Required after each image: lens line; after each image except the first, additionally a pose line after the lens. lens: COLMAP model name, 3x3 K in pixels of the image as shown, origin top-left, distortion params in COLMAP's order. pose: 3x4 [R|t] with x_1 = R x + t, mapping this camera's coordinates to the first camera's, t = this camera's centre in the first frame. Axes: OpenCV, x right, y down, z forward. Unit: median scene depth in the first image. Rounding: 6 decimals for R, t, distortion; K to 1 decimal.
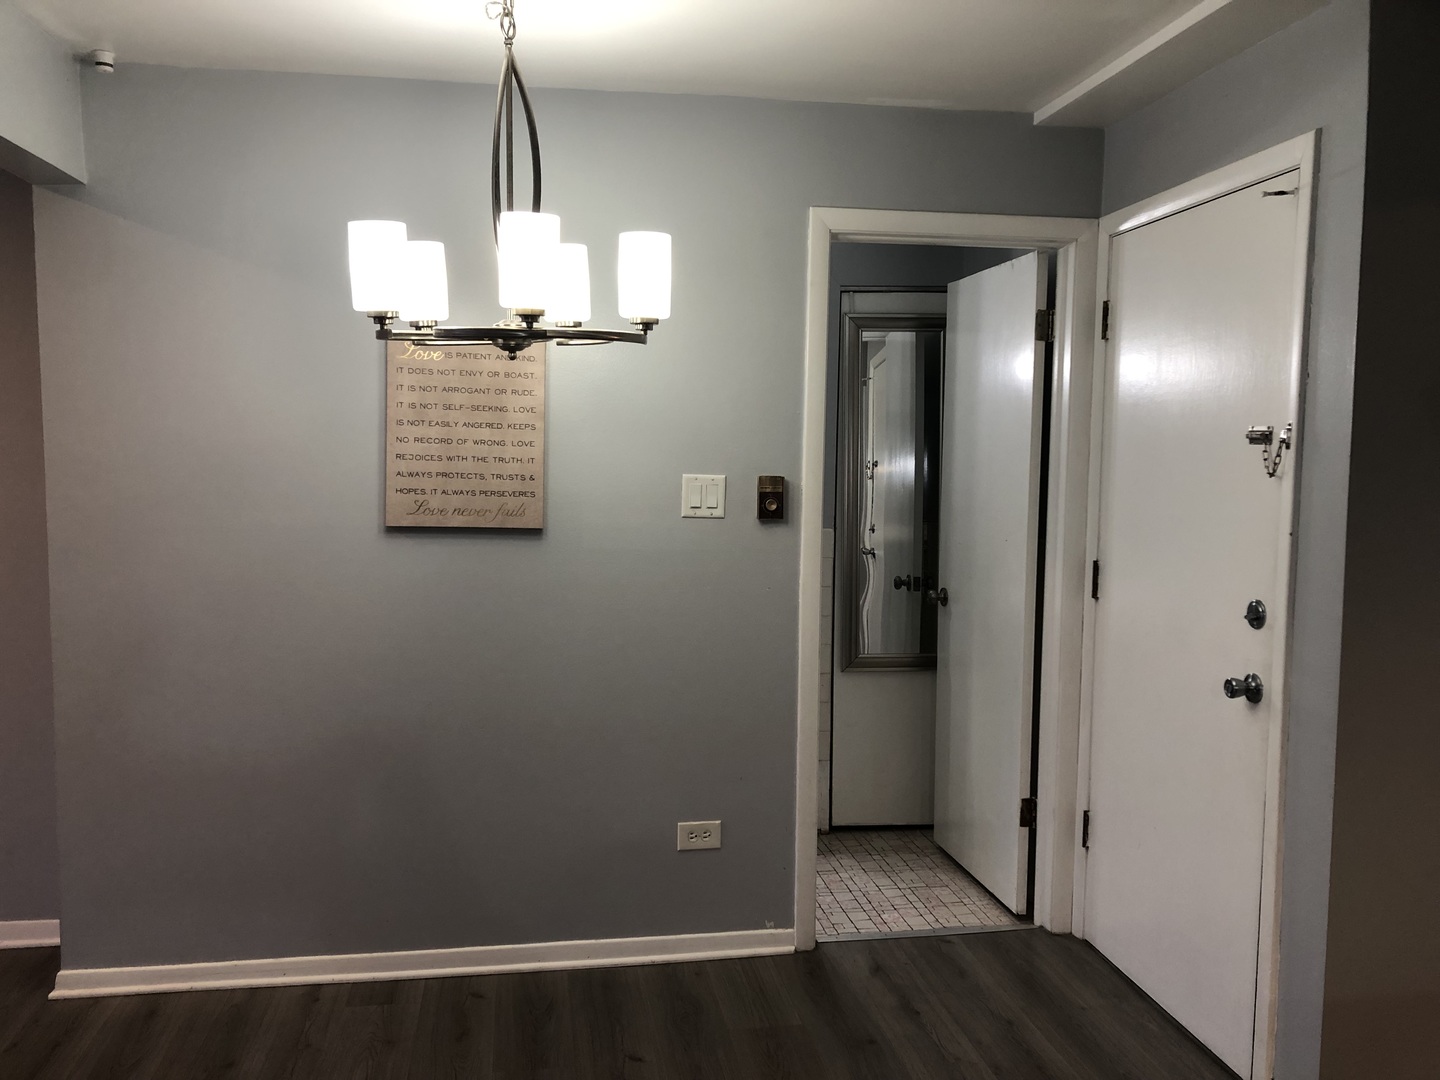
lens RADIAL K [[1184.9, 0, 717.2], [0, 1184.9, 556.2], [0, 0, 1]] dist [0.007557, 0.001491]
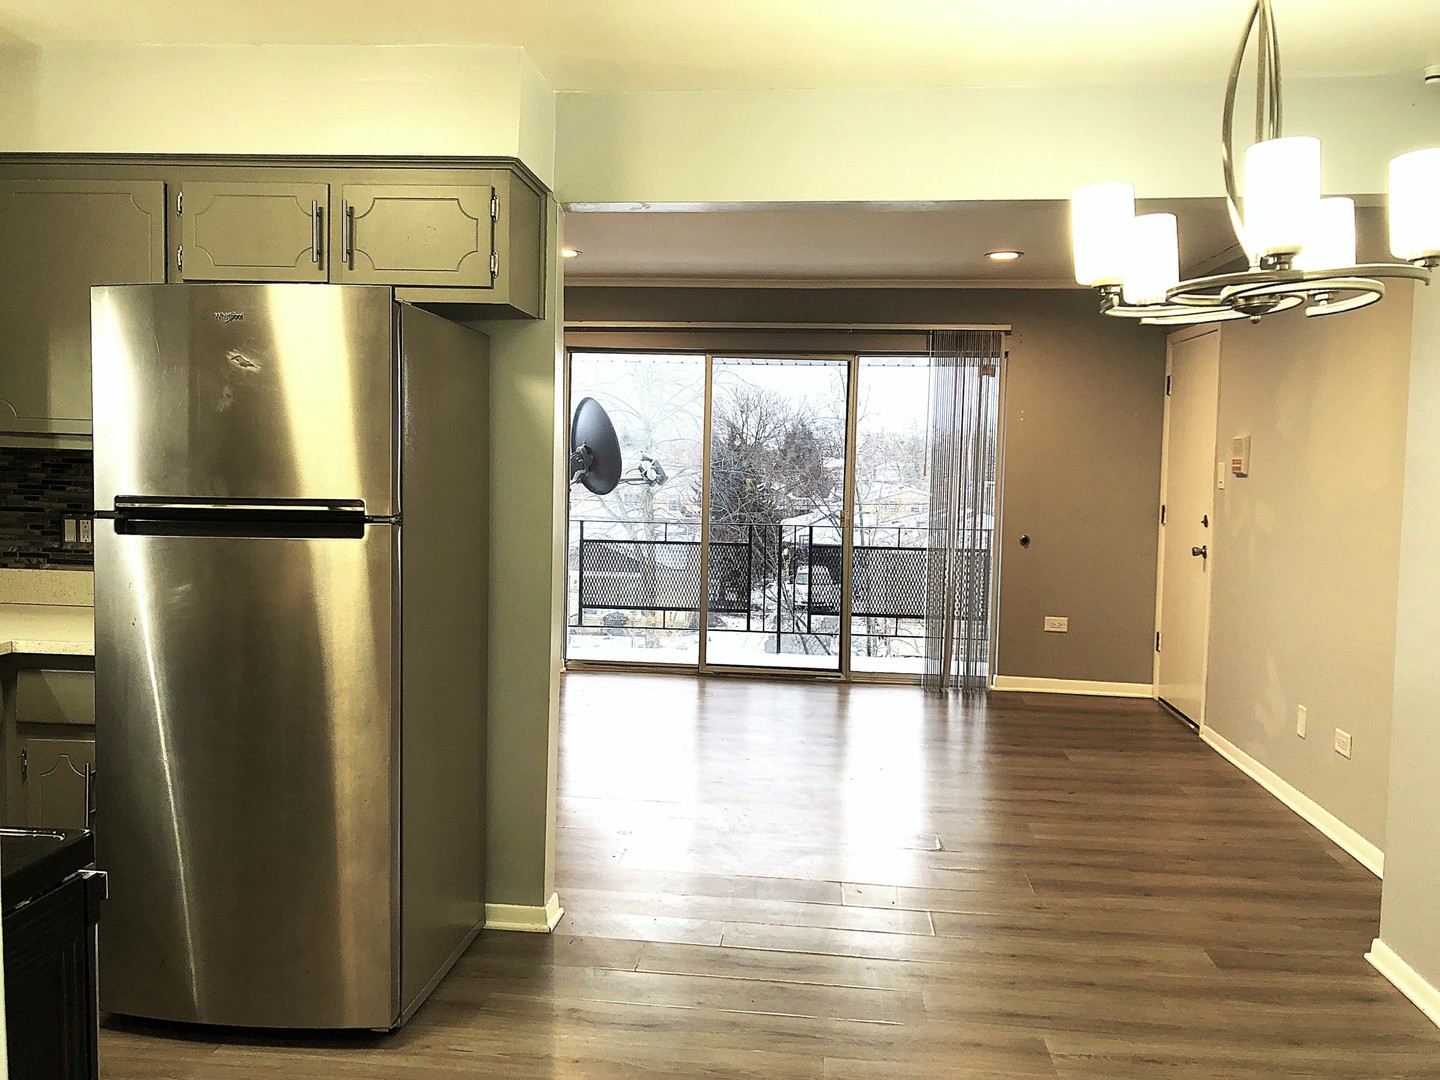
lens RADIAL K [[1170.9, 0, 686.5], [0, 1170.9, 530.8], [0, 0, 1]] dist [0.004825, -0.002078]
pose [[-0.266102, 0.037434, -0.963218, 0.612392], [-0.103938, 0.992306, 0.067279, -0.019505], [0.958325, 0.118018, -0.260164, 0.637726]]
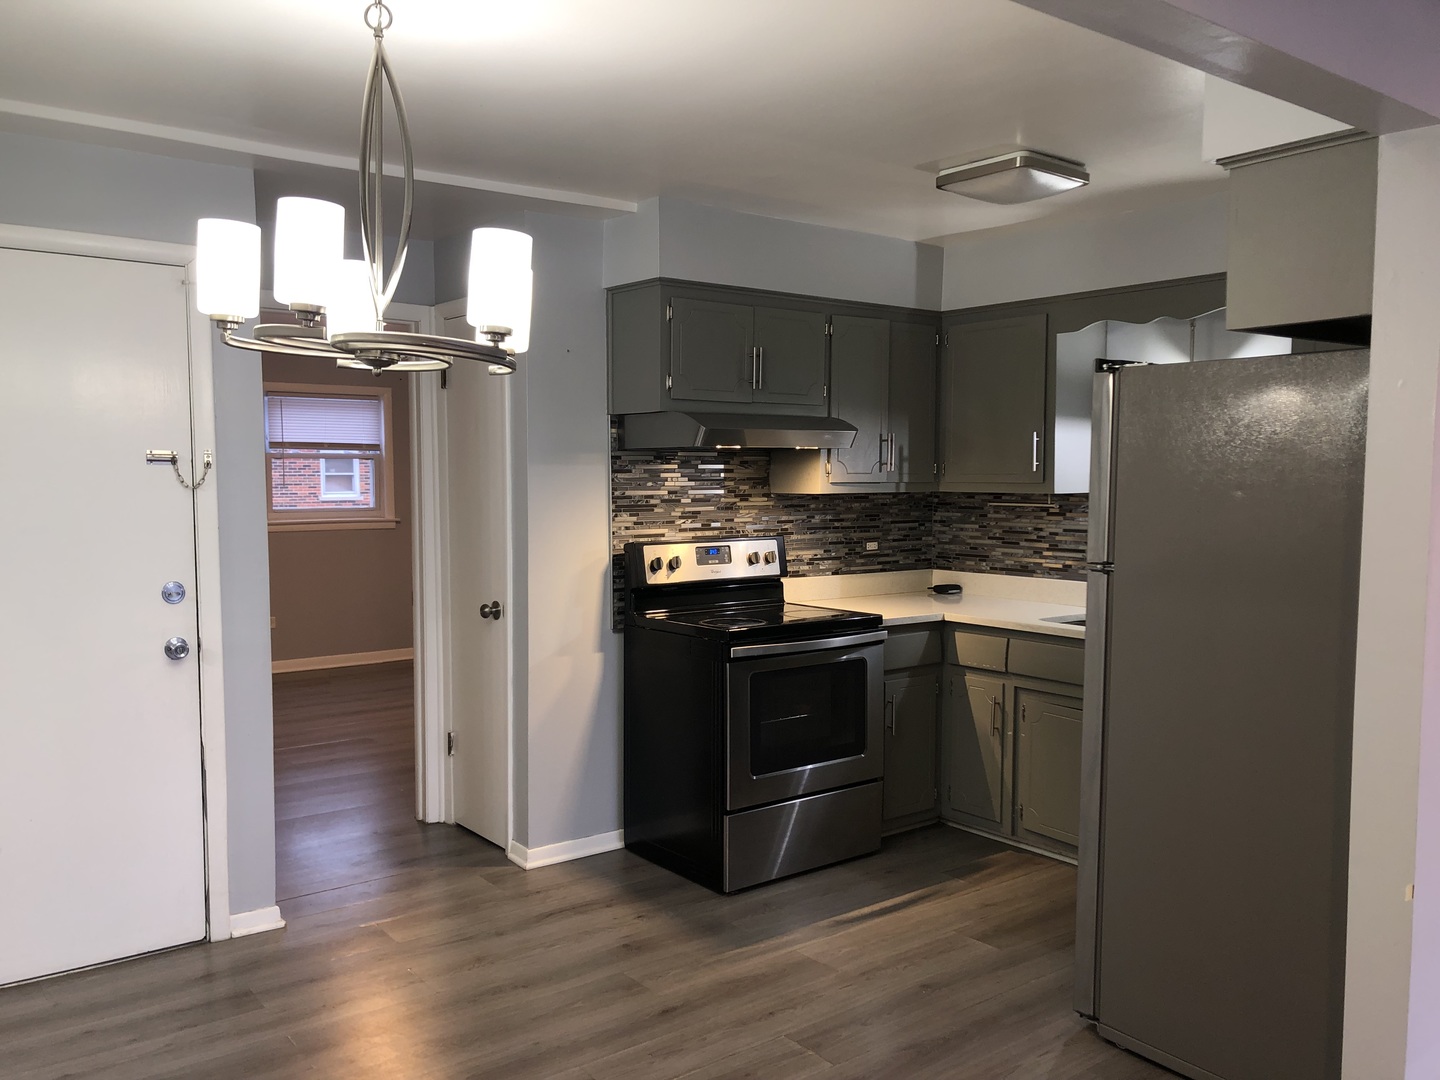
lens RADIAL K [[1171.4, 0, 703.1], [0, 1171.4, 554.1], [0, 0, 1]] dist [0.120216, -0.303920]
pose [[-0.476630, -0.070179, 0.876298, -0.835692], [0.069015, 0.990745, 0.116883, -0.091749], [-0.876391, 0.116188, -0.467375, 0.934126]]
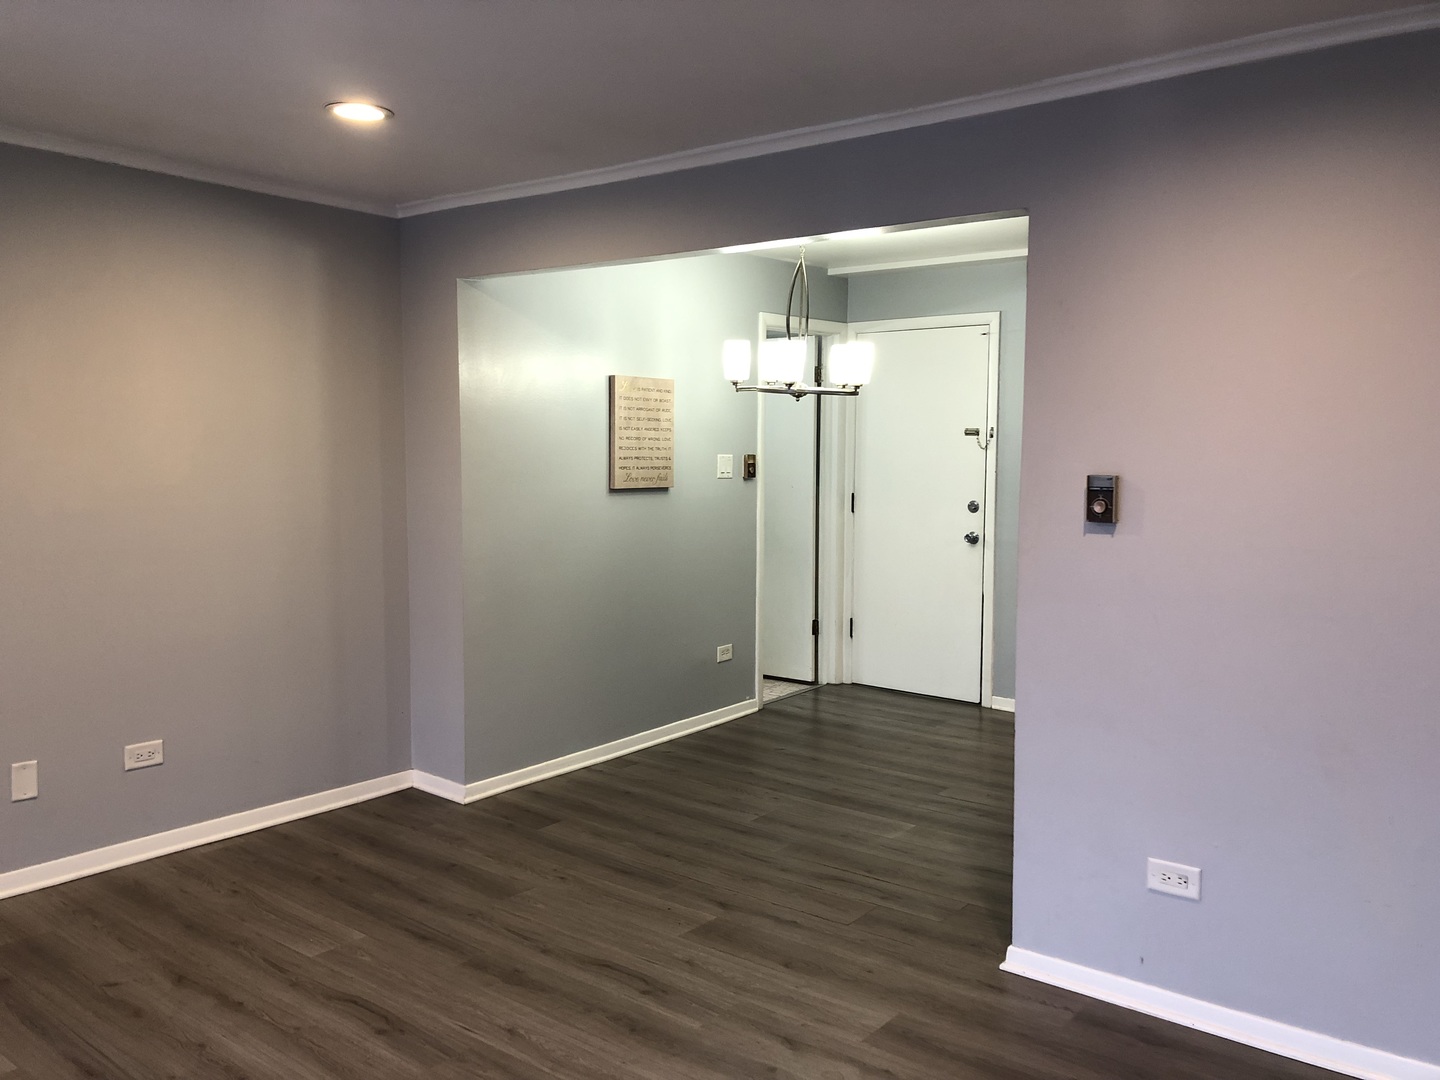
lens RADIAL K [[1172.7, 0, 698.2], [0, 1172.7, 557.4], [0, 0, 1]] dist [0.059733, -0.006479]
pose [[0.743631, -0.079824, 0.663808, -1.320709], [0.064493, 0.996782, 0.047617, 0.000561], [-0.665473, 0.007402, 0.746385, -0.344398]]
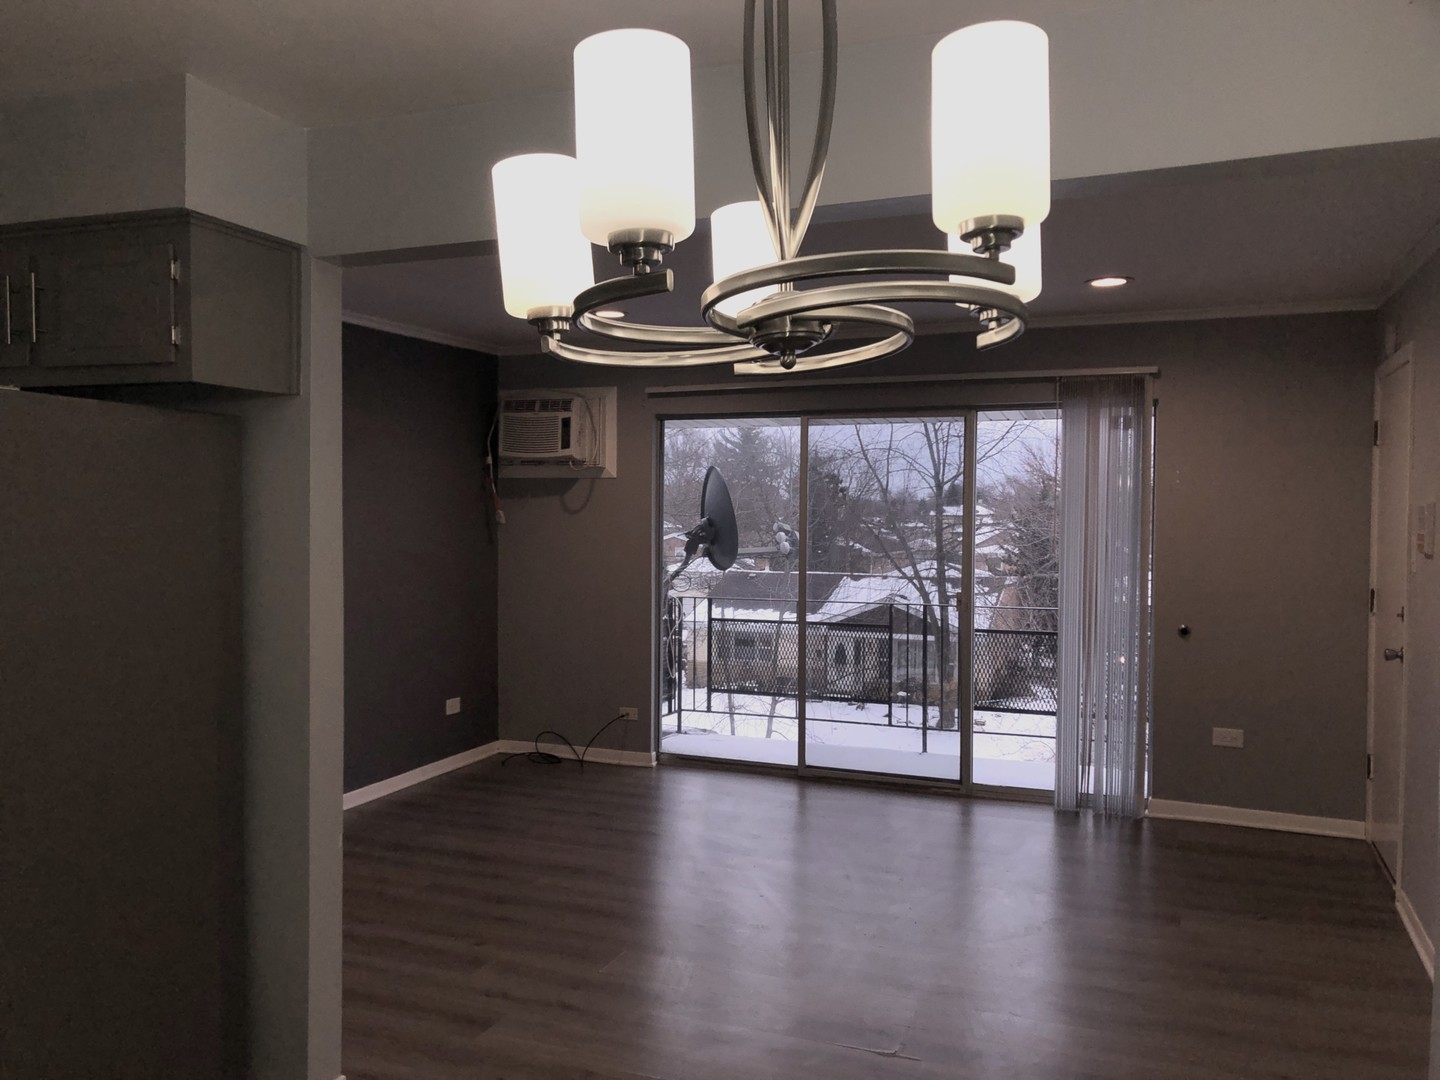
lens RADIAL K [[1173.4, 0, 691.4], [0, 1173.4, 551.1], [0, 0, 1]] dist [0.009407, 0.005980]
pose [[-0.518757, 0.009199, -0.854872, 0.223708], [-0.084291, 0.994520, 0.061851, -0.087365], [0.850756, 0.104143, -0.515139, 0.945599]]
